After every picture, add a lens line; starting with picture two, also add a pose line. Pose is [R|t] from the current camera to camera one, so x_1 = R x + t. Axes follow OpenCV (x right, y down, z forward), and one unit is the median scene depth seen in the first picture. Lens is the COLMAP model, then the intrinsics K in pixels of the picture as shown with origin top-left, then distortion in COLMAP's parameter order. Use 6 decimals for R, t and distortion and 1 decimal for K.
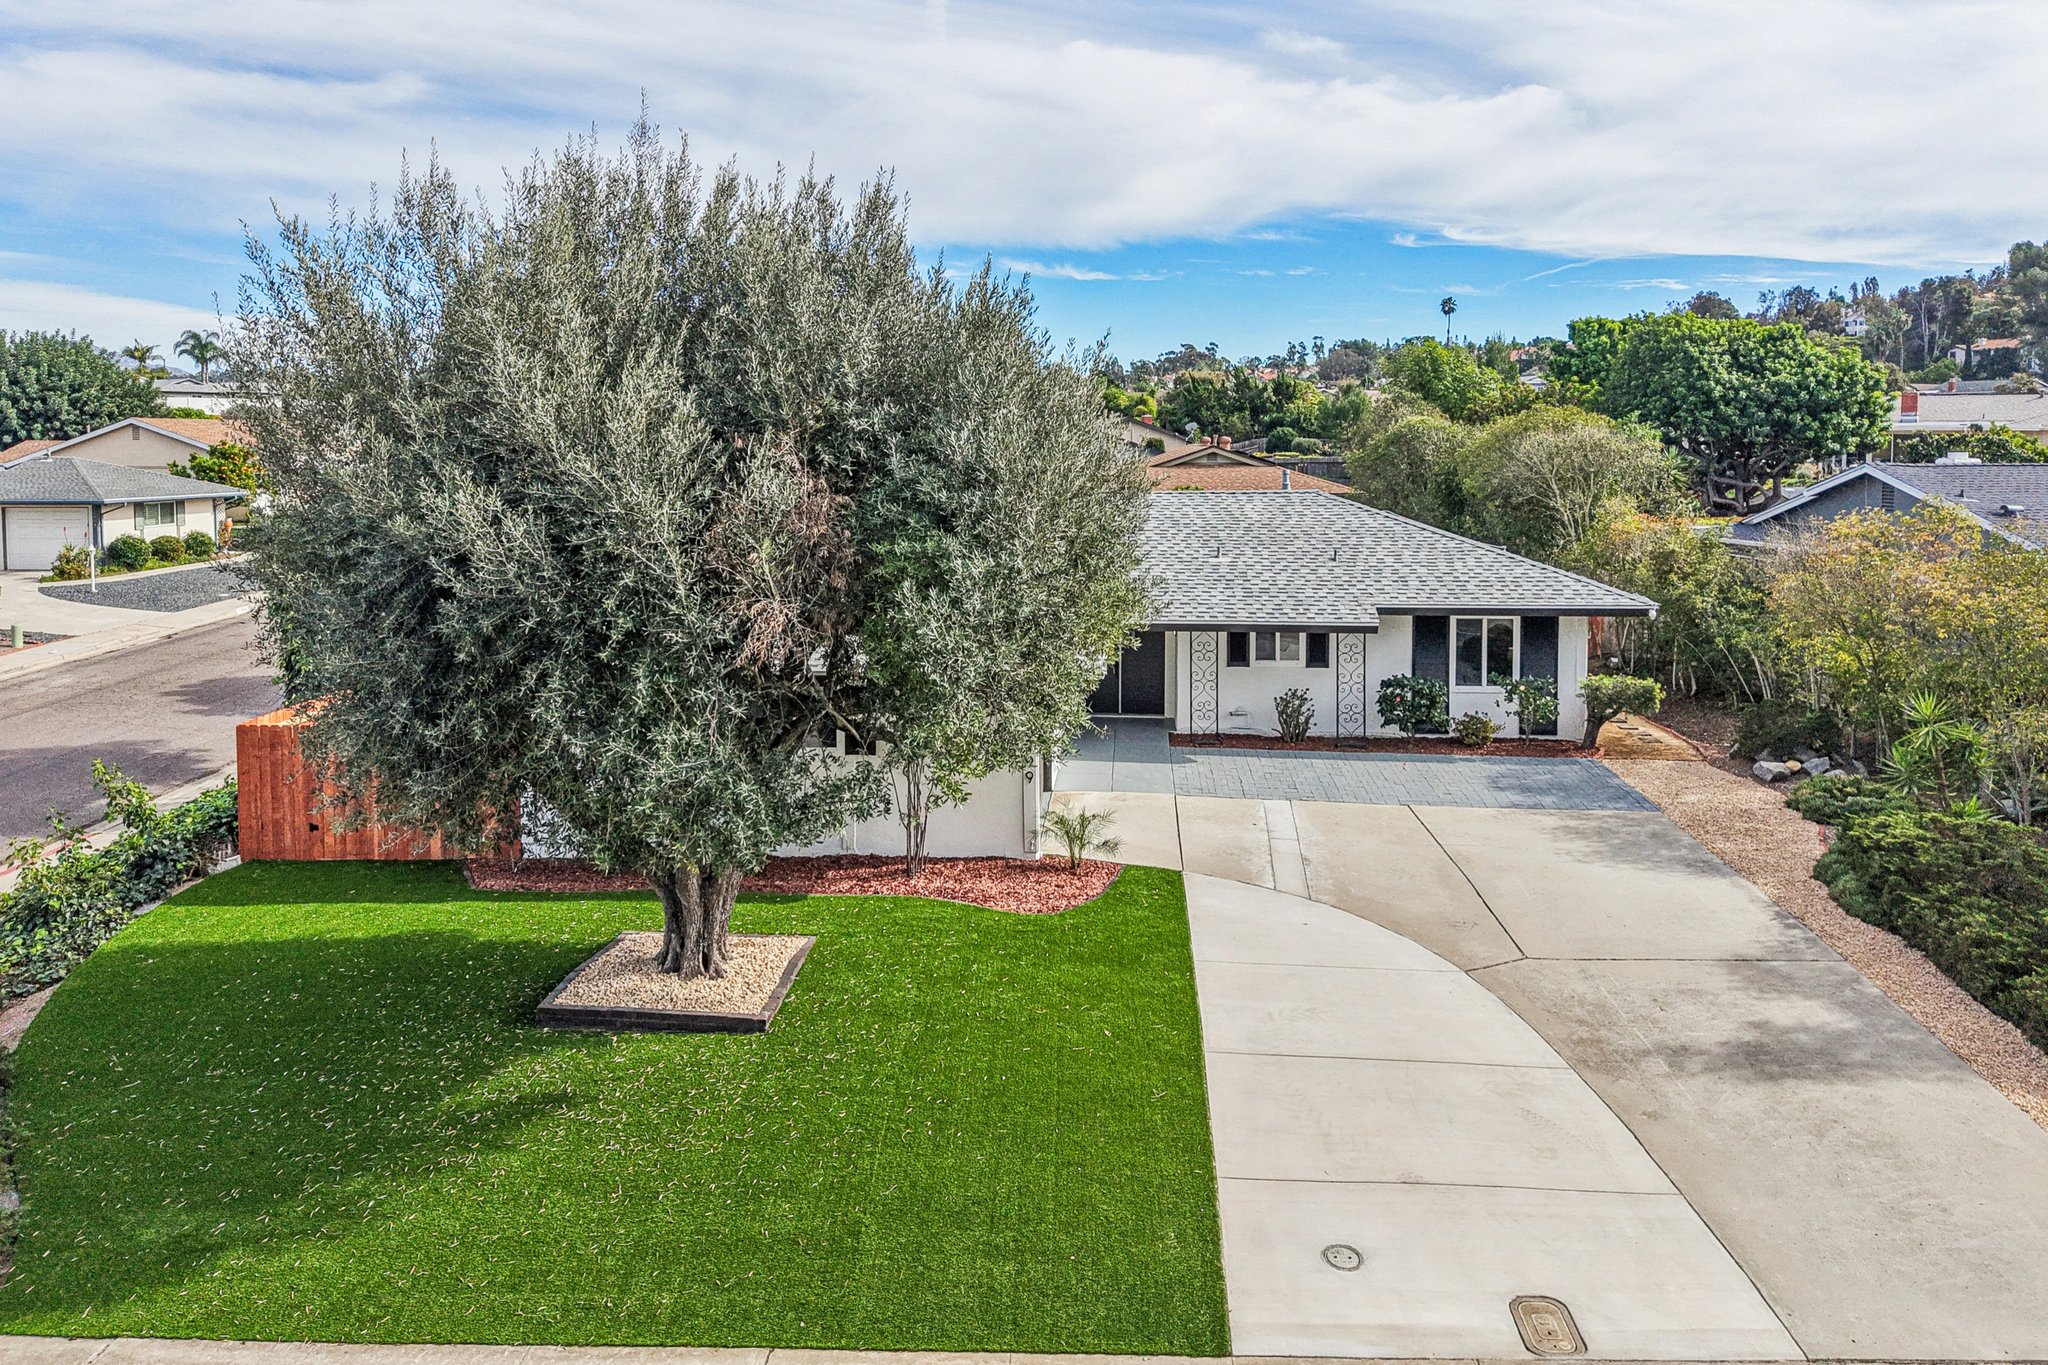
lens RADIAL K [[1468.9, 0, 1019.2], [0, 1468.9, 486.5], [0, 0, 1]] dist [-0.026424, 0.035011]
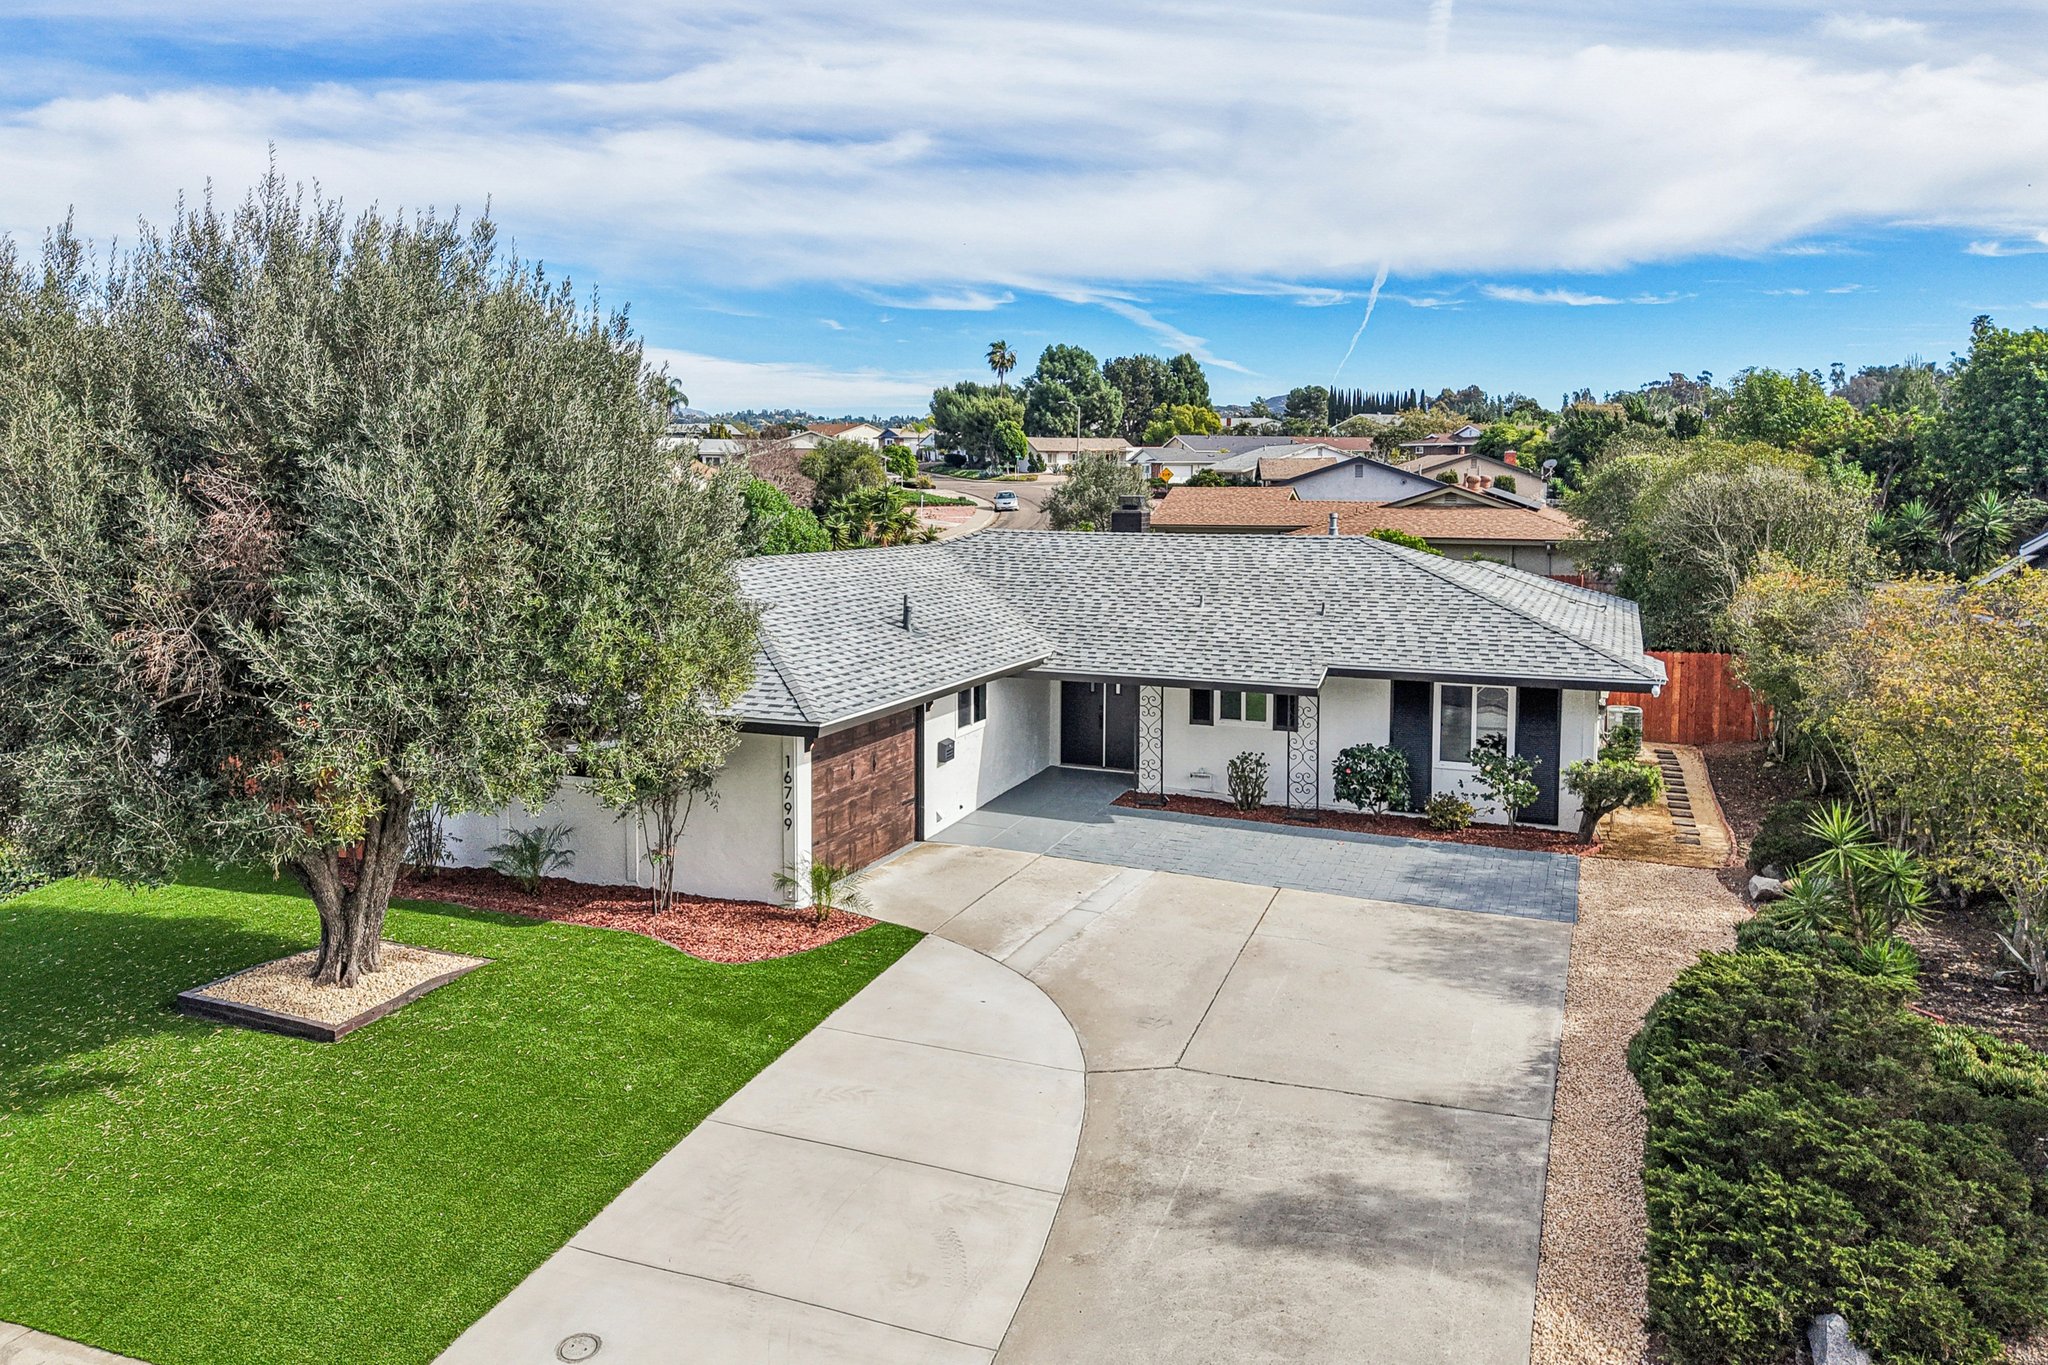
lens RADIAL K [[1463.5, 0, 1023.9], [0, 1463.5, 573.7], [0, 0, 1]] dist [-0.006181, 0.005267]
pose [[0.951773, 0.024679, -0.305809, 0.336143], [-0.014024, 0.999217, 0.036992, -0.006775], [0.306483, -0.030919, 0.951374, 0.085399]]
